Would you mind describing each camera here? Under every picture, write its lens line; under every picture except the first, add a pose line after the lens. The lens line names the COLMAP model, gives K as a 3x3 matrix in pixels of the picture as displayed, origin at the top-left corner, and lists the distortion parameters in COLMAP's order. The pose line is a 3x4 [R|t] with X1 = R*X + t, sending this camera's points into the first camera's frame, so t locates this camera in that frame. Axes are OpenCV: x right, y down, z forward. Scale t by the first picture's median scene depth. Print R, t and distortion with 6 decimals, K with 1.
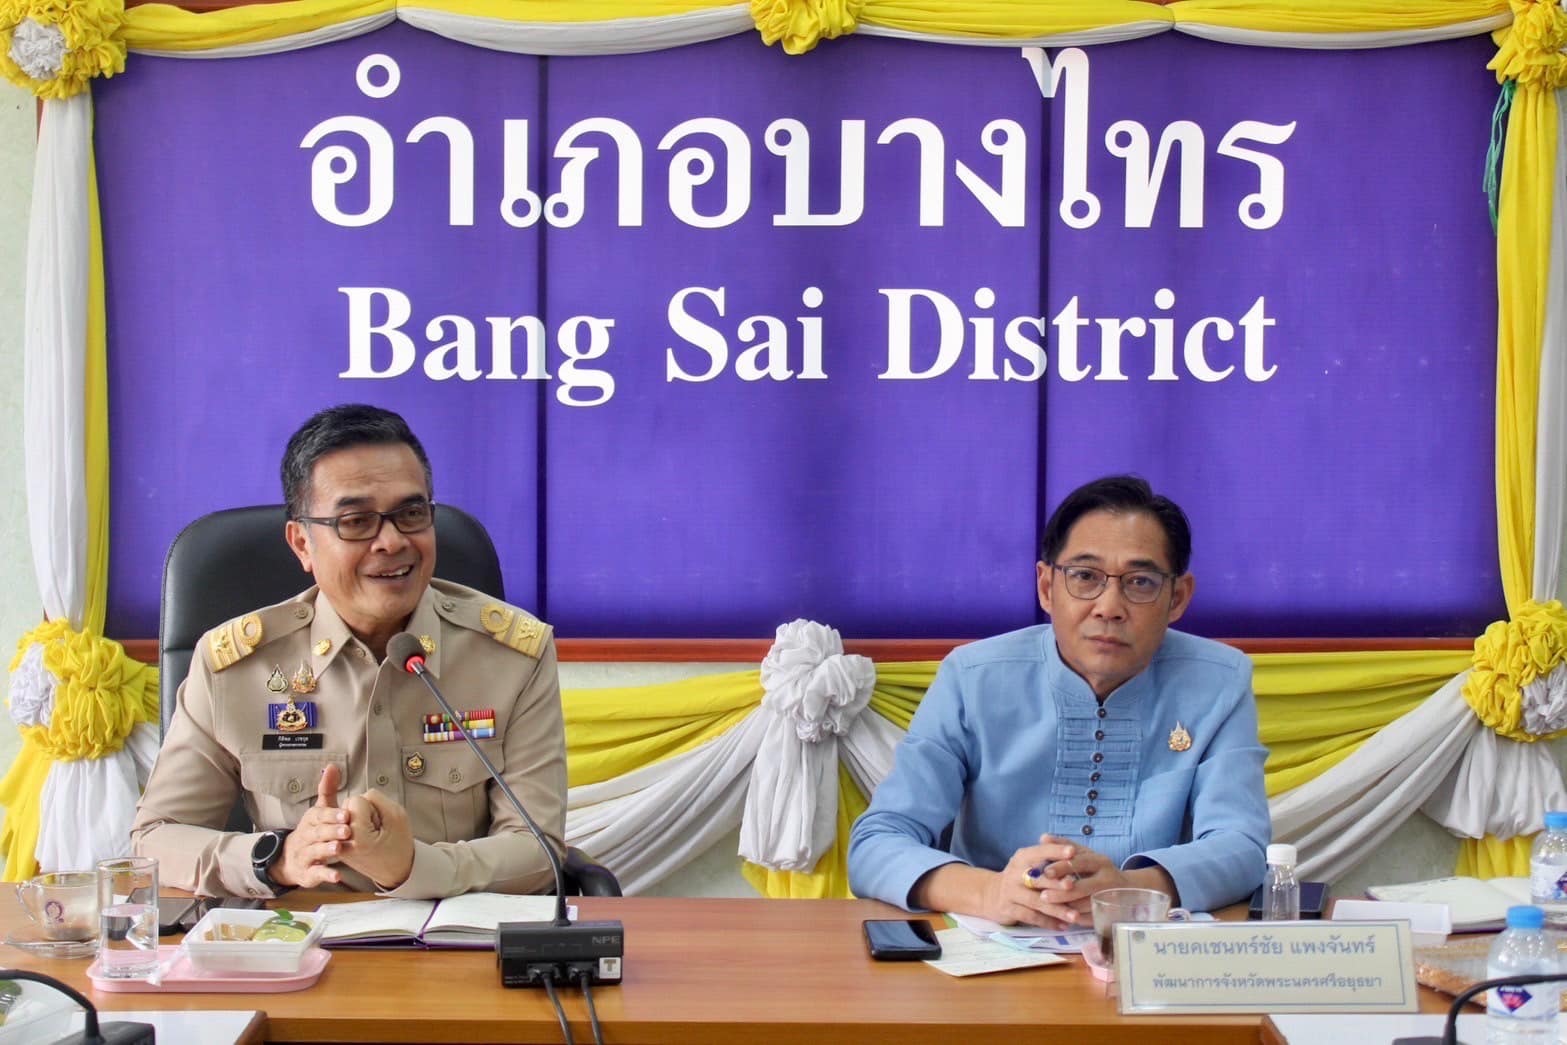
lens RADIAL K [[2571.7, 0, 783.5], [0, 2571.7, 522.5], [0, 0, 1]] dist [-0.019838, 0.217153]
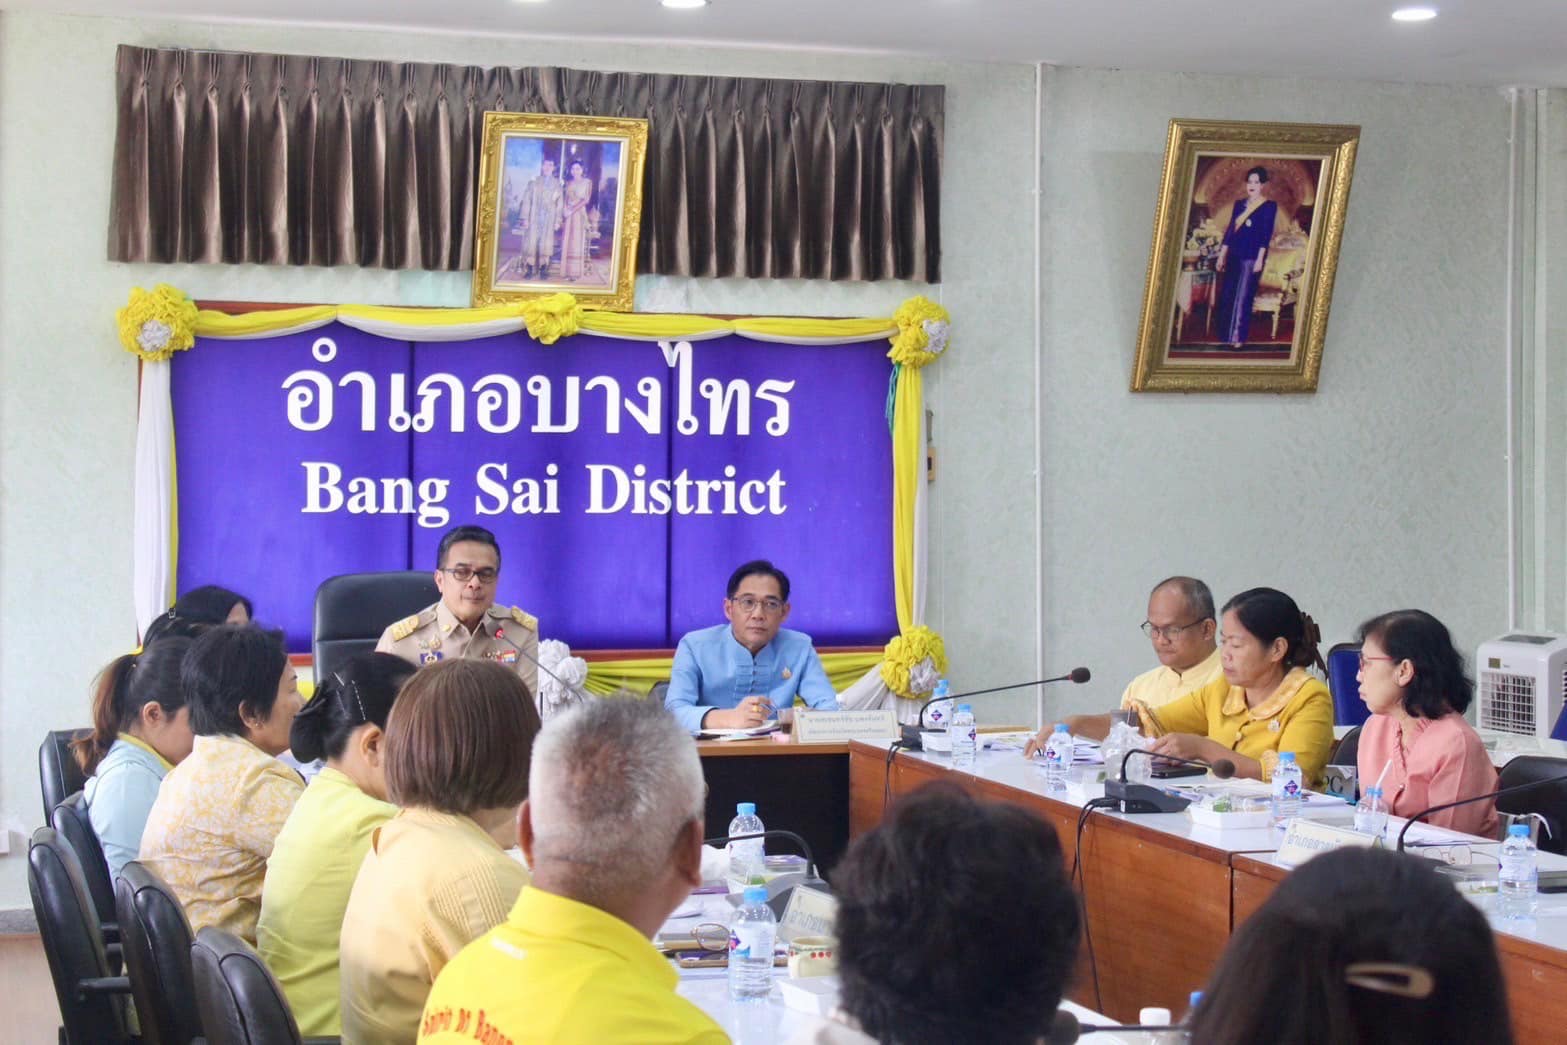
lens RADIAL K [[2571.7, 0, 783.5], [0, 2571.7, 522.5], [0, 0, 1]] dist [-0.019838, 0.217153]
pose [[0.958656, -0.000361, 0.284569, -0.366010], [0.015685, 0.998546, -0.051575, 0.052138], [-0.284136, 0.053907, 0.957267, -0.865206]]
